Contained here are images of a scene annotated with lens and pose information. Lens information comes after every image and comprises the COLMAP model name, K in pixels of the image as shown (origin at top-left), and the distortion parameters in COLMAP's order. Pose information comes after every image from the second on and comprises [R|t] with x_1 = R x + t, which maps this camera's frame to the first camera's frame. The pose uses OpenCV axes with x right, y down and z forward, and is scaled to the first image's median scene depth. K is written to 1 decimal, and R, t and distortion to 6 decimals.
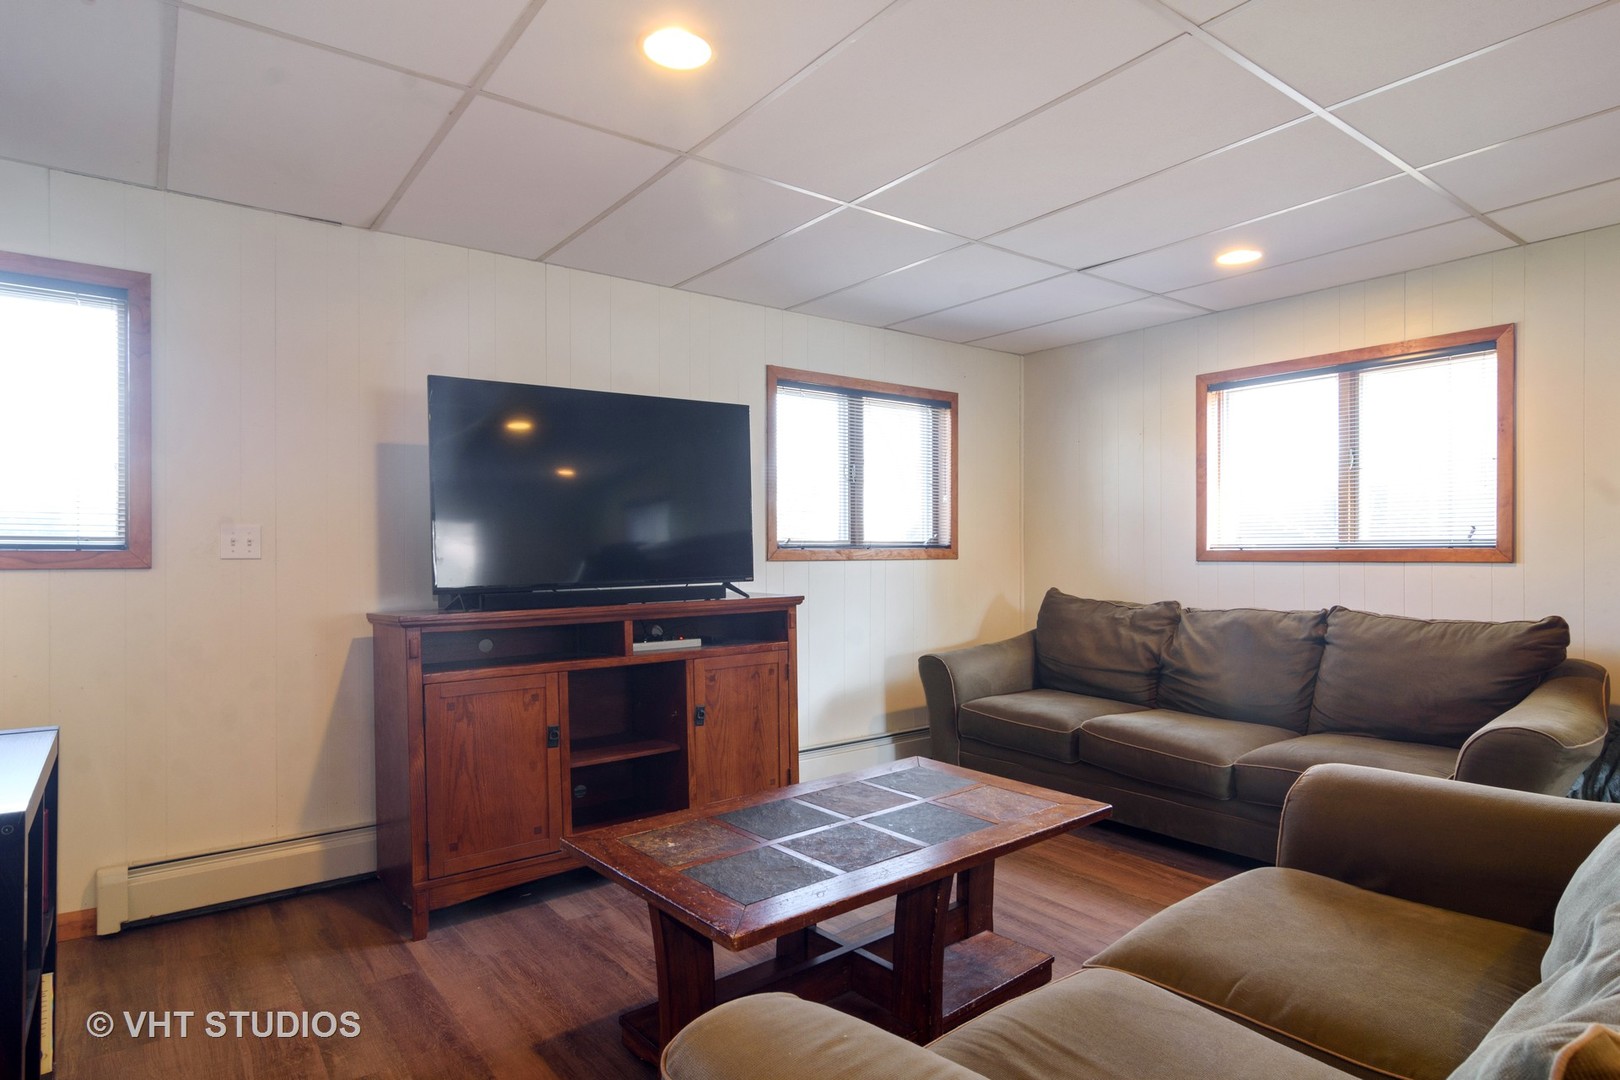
lens RADIAL K [[871.4, 0, 809.7], [0, 871.4, 538.9], [0, 0, 1]] dist [-0.001876, 0.002141]
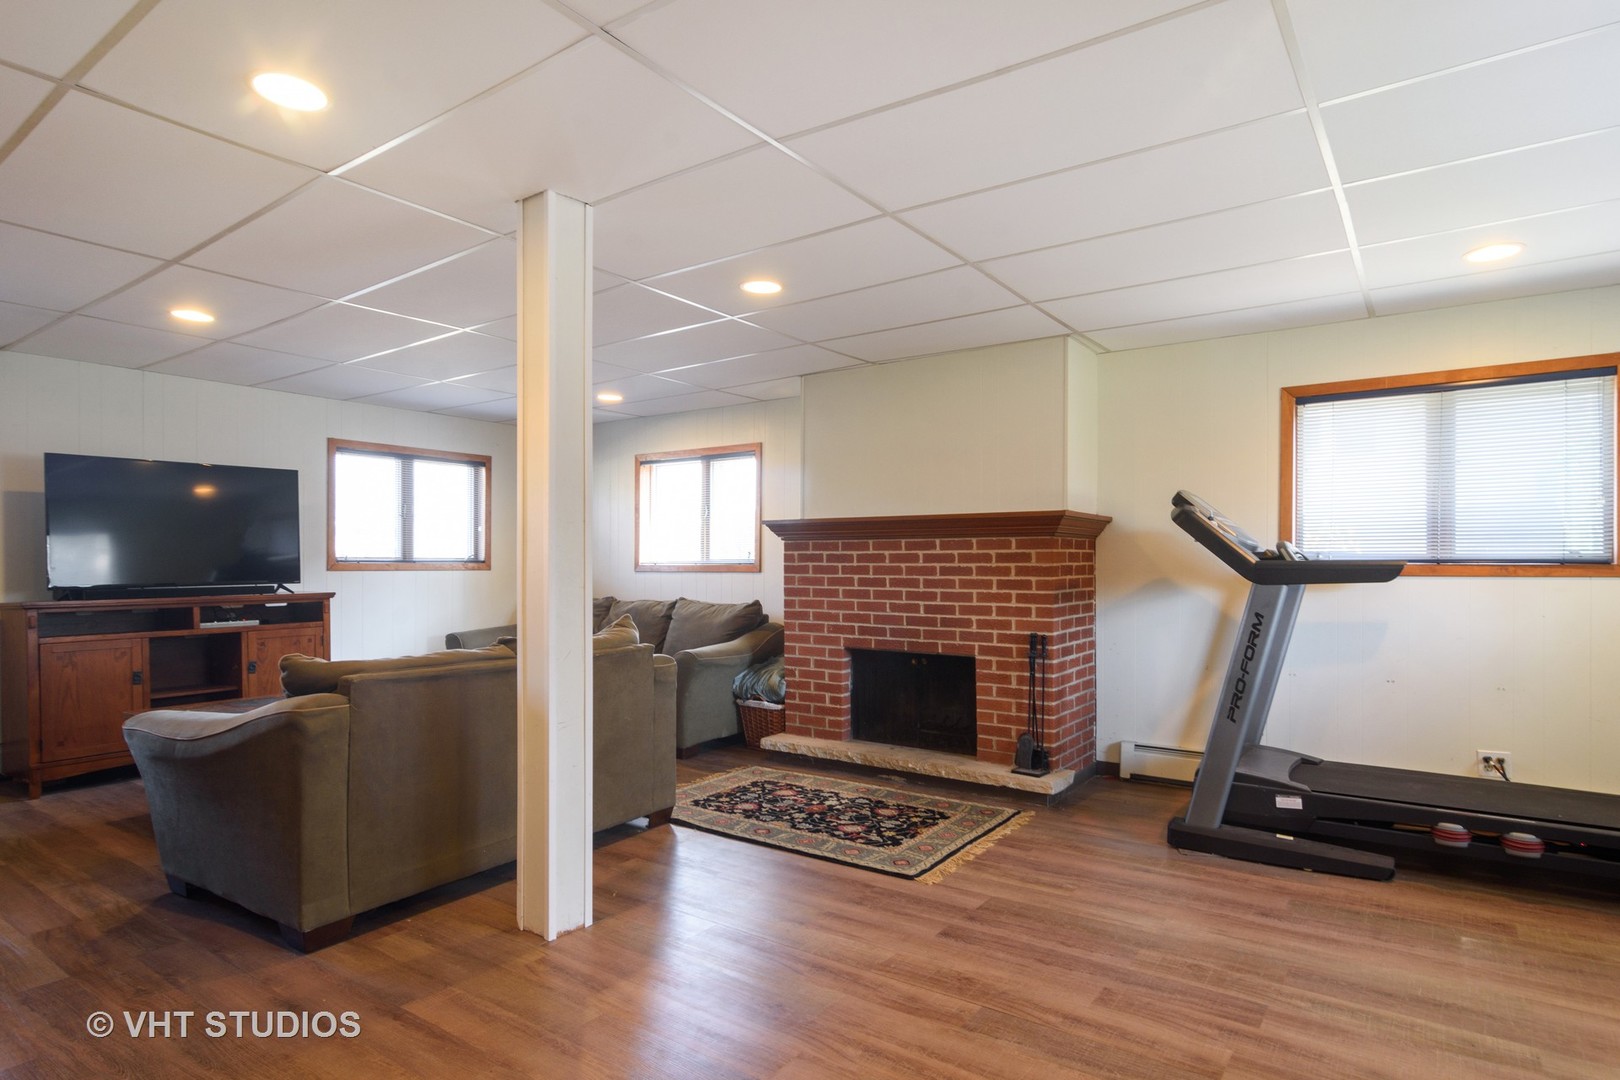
lens RADIAL K [[871.4, 0, 812.0], [0, 871.4, 555.8], [0, 0, 1]] dist [-0.001876, 0.002141]
pose [[0.956060, 0.008335, 0.293052, 0.354592], [-0.009208, 0.999956, 0.001599, -0.011205], [-0.293025, -0.004227, 0.956095, -0.756689]]
